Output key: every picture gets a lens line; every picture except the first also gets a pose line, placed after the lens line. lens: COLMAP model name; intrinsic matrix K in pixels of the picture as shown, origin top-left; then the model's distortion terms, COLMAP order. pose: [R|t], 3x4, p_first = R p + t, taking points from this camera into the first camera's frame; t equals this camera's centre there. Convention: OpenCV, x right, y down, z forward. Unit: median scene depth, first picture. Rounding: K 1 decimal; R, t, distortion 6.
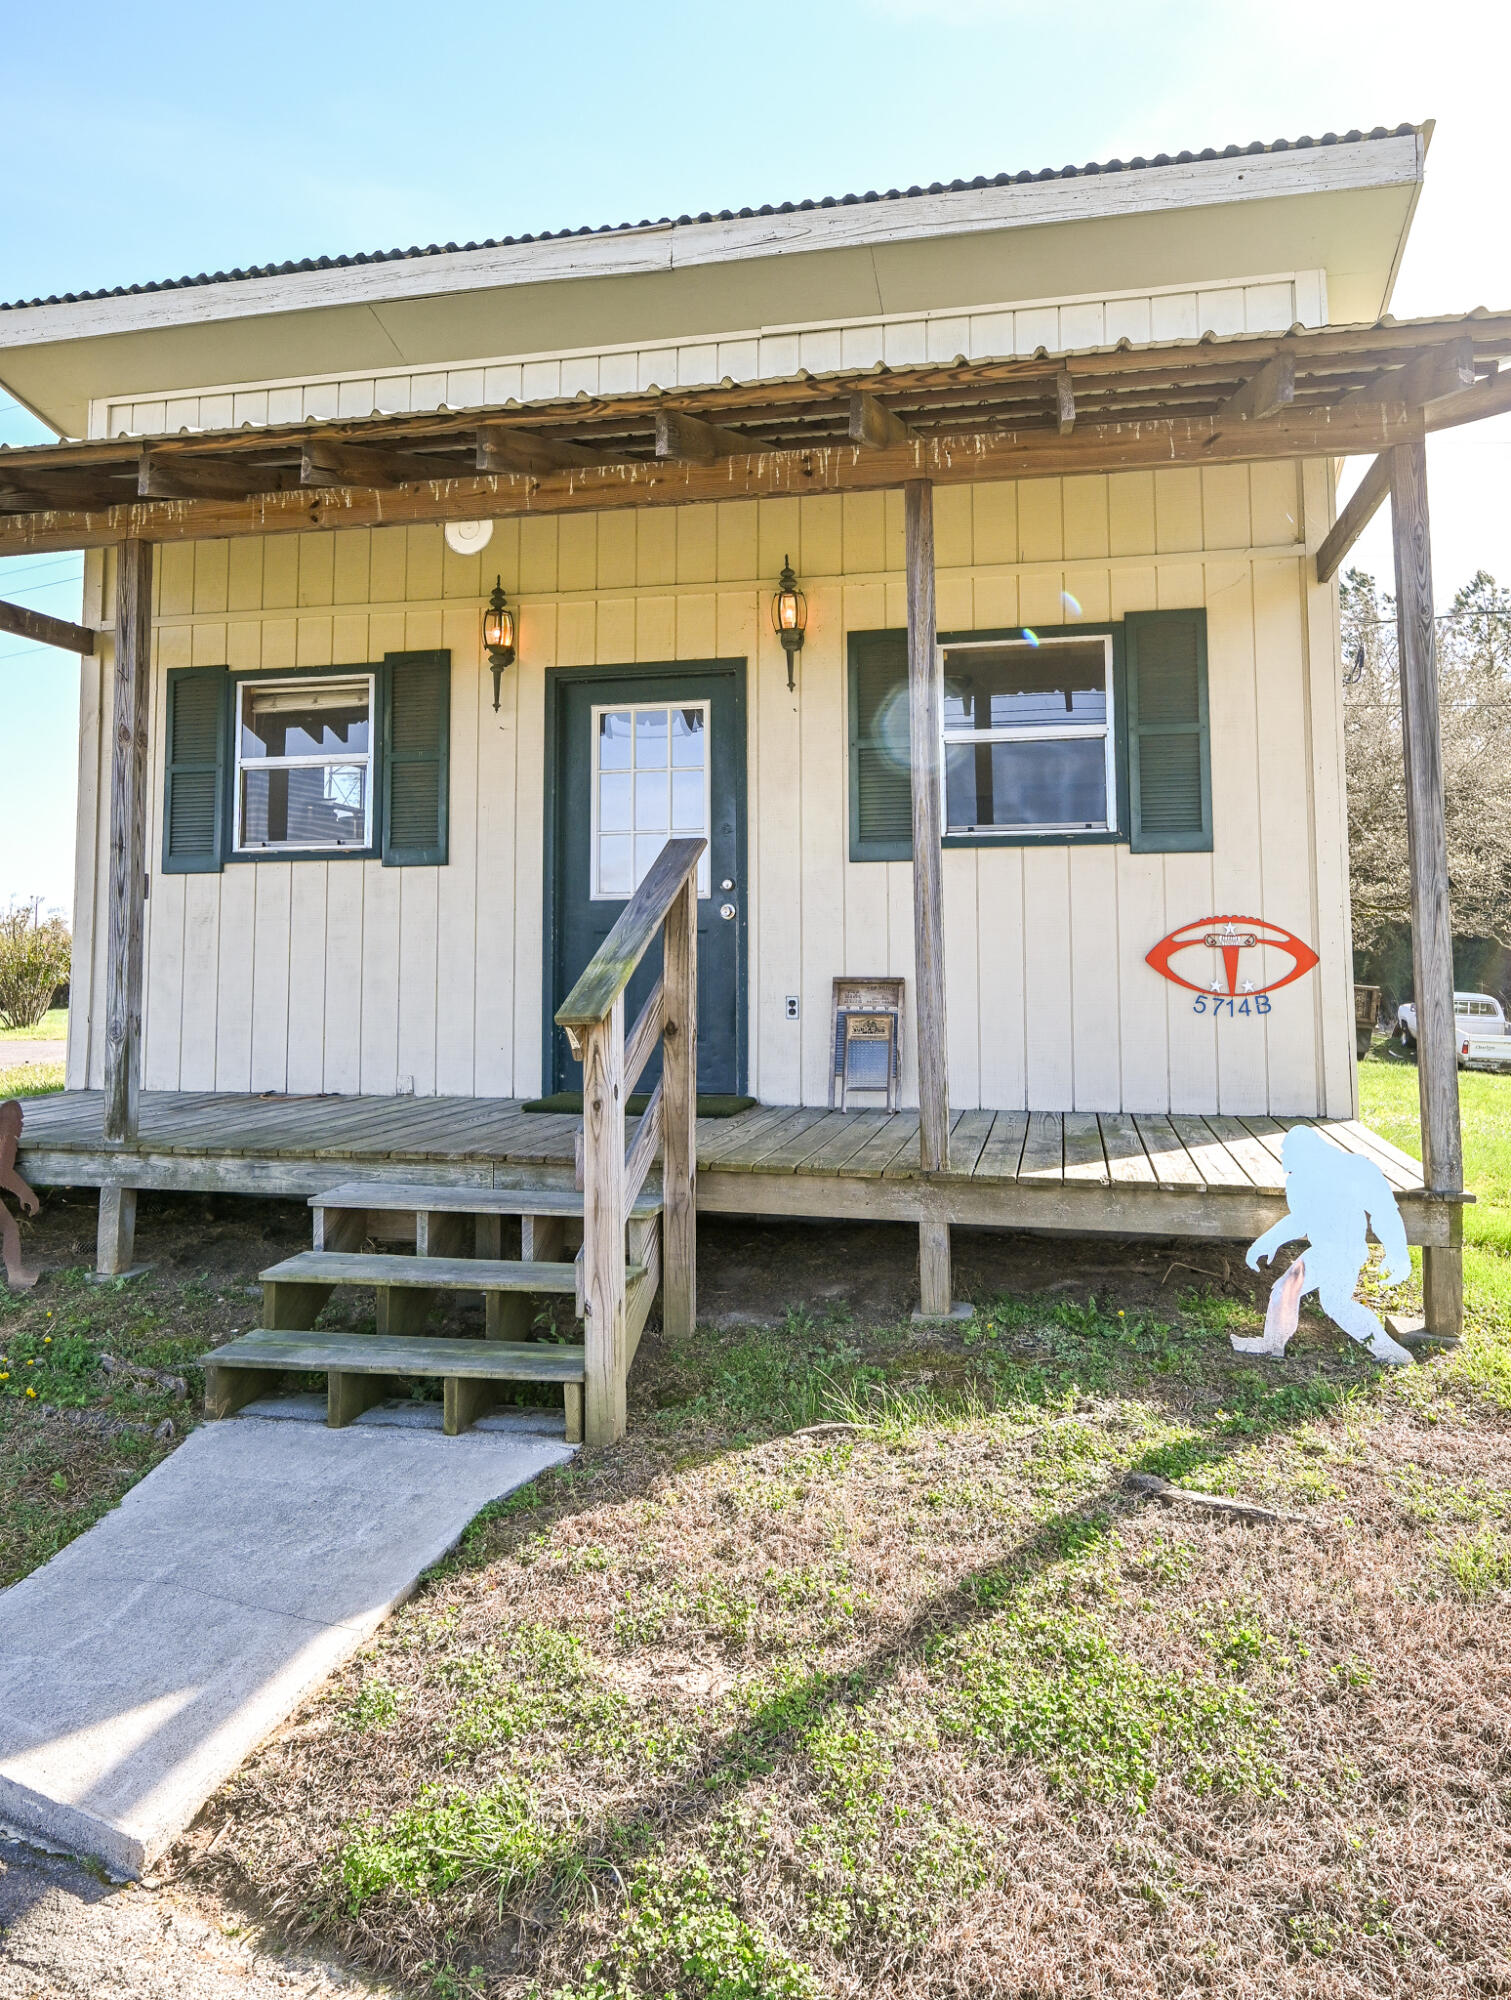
lens RADIAL K [[1209.1, 0, 747.1], [0, 1209.1, 918.1], [0, 0, 1]] dist [-0.040968, -0.001708]
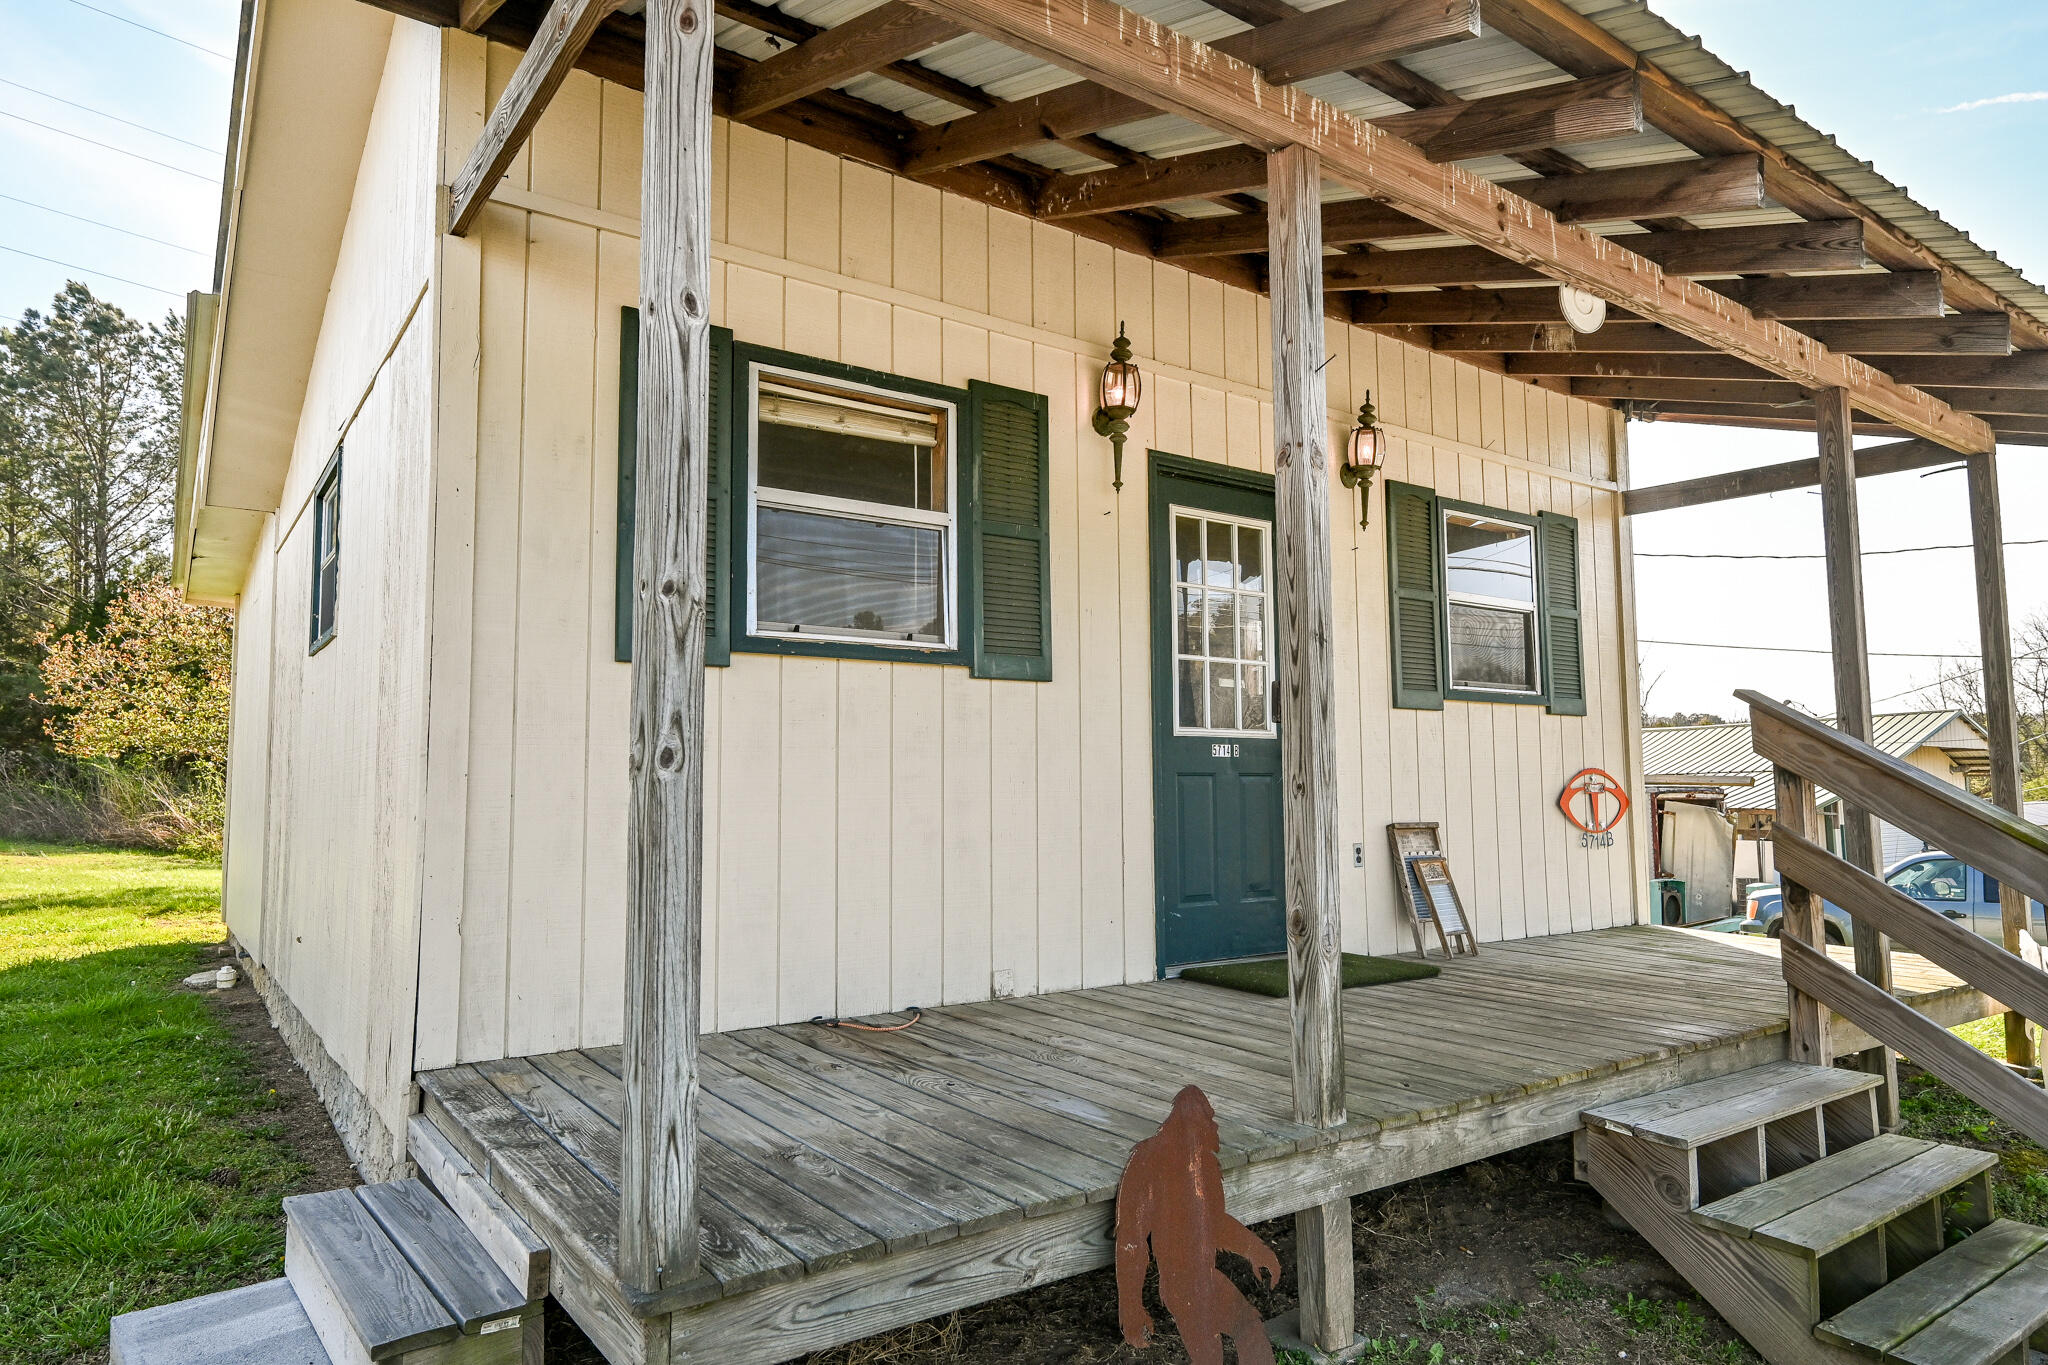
lens RADIAL K [[1237.9, 0, 1027.3], [0, 1237.9, 680.8], [0, 0, 1]] dist [0.005374, 0.001836]
pose [[0.688309, 0.060255, 0.722911, -0.826621], [-0.040145, 0.998181, -0.044975, -0.009623], [-0.724306, 0.001935, 0.689476, 0.482258]]
